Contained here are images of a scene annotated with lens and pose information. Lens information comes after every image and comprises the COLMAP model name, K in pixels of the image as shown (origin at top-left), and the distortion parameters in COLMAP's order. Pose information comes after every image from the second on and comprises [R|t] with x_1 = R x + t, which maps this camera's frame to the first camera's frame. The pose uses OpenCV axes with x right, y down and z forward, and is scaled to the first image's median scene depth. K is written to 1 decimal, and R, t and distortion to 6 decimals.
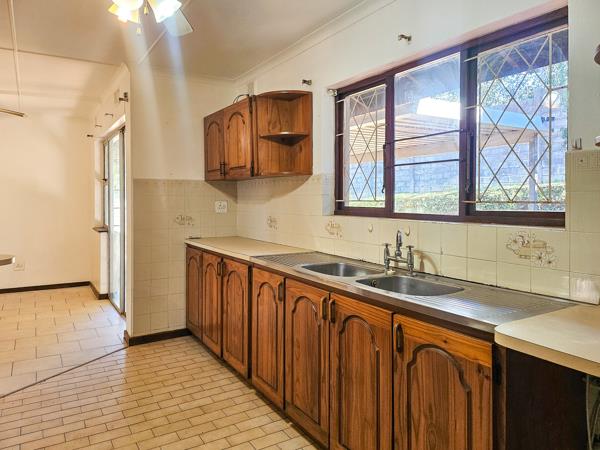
lens RADIAL K [[426.9, 0, 300.5], [0, 426.9, 204.4], [0, 0, 1]] dist [0.065779, -0.069072]
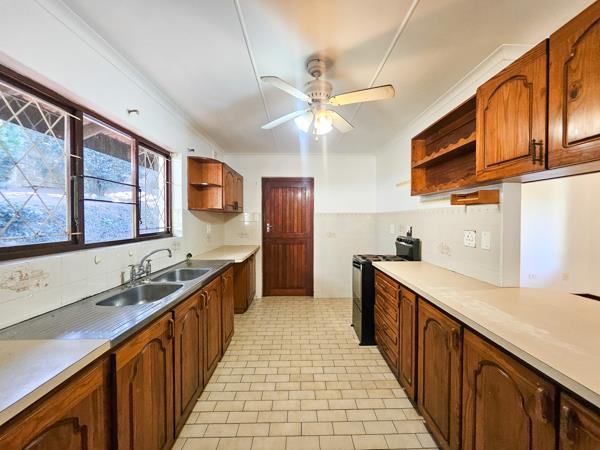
lens RADIAL K [[238.2, 0, 301.2], [0, 238.2, 222.5], [0, 0, 1]] dist [-0.001969, -0.000095]
pose [[-0.860167, -0.009107, 0.509931, -0.456976], [0.005363, 0.999624, 0.026900, -0.039576], [-0.509984, 0.025873, -0.859795, 1.039634]]
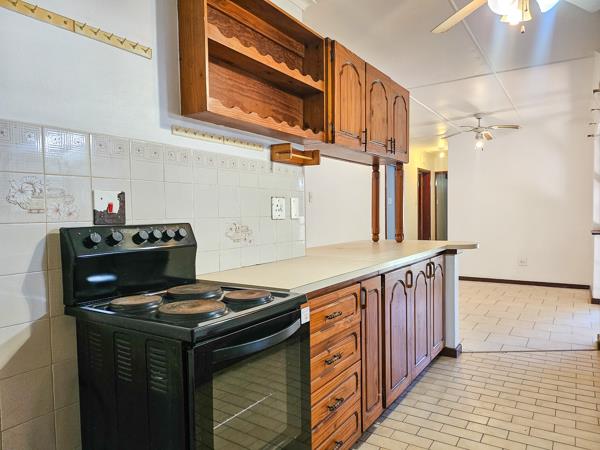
lens RADIAL K [[416.7, 0, 309.8], [0, 416.7, 229.4], [0, 0, 1]] dist [0.069070, -0.064054]
pose [[0.441883, 0.029119, -0.896600, 0.194524], [0.004496, 0.999389, 0.034673, 0.032763], [0.897061, -0.019353, 0.441482, 0.023287]]
